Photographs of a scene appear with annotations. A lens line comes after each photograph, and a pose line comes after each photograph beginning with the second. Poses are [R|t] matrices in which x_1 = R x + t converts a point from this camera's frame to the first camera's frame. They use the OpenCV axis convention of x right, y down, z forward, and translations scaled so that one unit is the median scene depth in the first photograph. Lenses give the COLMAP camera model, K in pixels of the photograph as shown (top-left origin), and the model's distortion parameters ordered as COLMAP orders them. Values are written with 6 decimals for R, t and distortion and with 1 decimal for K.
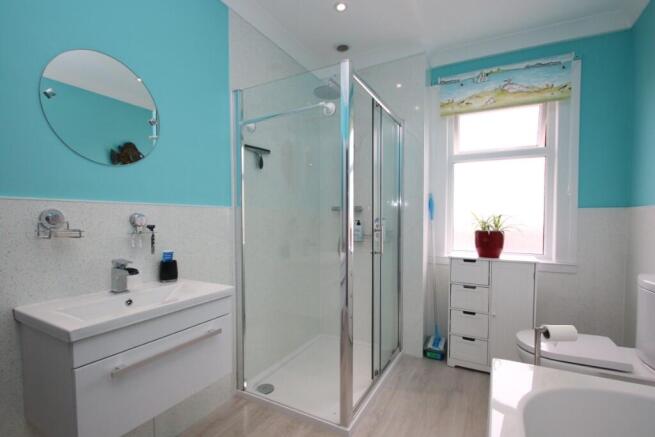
lens RADIAL K [[307.5, 0, 327.1], [0, 307.5, 226.7], [0, 0, 1]] dist [0.028200, -0.024691]
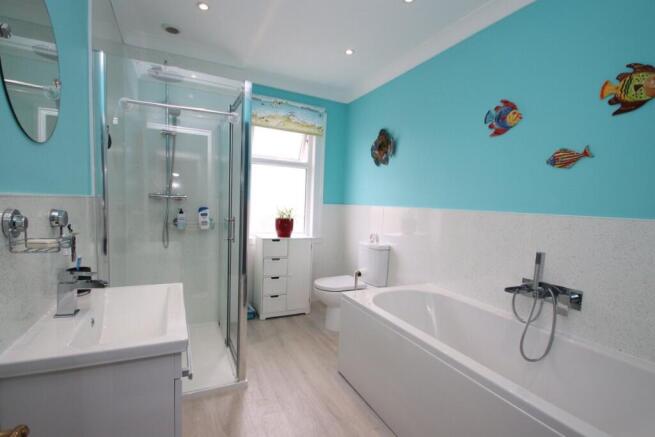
lens RADIAL K [[307.5, 0, 327.1], [0, 307.5, 226.7], [0, 0, 1]] dist [0.028200, -0.024691]
pose [[0.577014, -0.039212, 0.815793, -0.520119], [-0.013234, 0.998267, 0.057344, -0.031946], [-0.816627, -0.043884, 0.575495, 0.026361]]
